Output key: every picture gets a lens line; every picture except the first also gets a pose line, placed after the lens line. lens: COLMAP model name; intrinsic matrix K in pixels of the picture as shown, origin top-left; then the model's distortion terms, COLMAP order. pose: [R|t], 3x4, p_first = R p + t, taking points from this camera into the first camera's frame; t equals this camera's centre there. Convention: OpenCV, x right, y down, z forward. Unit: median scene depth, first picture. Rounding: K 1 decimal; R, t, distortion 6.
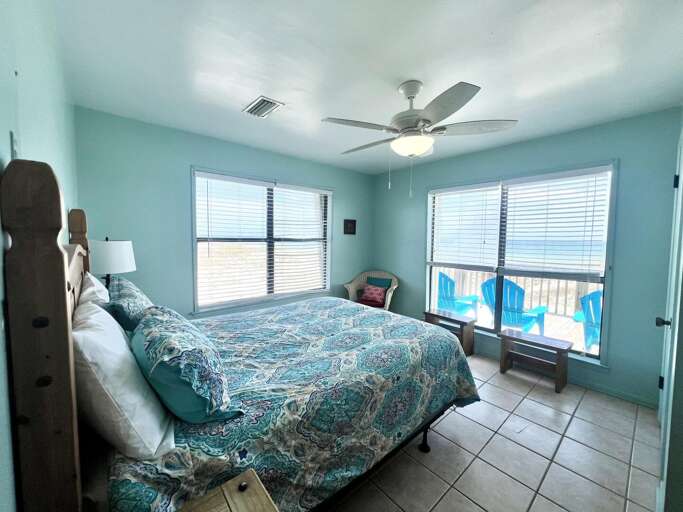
lens RADIAL K [[274.5, 0, 340.2], [0, 274.5, 254.3], [0, 0, 1]] dist [-0.003755, 0.001347]
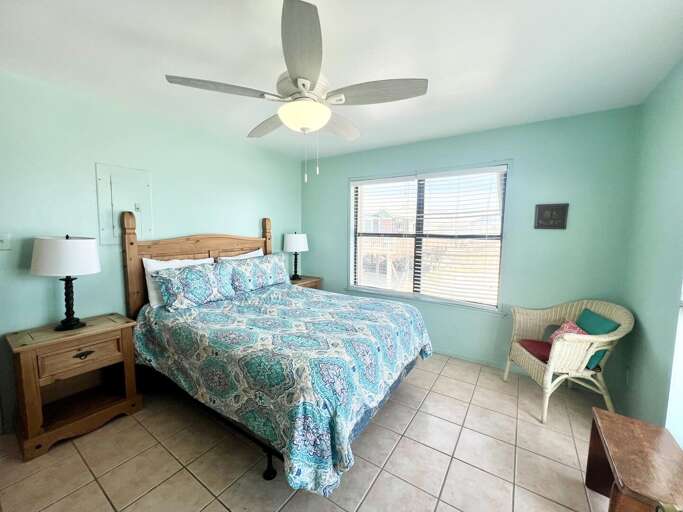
lens RADIAL K [[274.5, 0, 339.7], [0, 274.5, 254.6], [0, 0, 1]] dist [-0.003755, 0.001347]
pose [[0.260601, 0.081009, -0.962042, 0.980297], [-0.068255, 0.995526, 0.065339, -0.049915], [0.963031, 0.048636, 0.264964, 0.810132]]
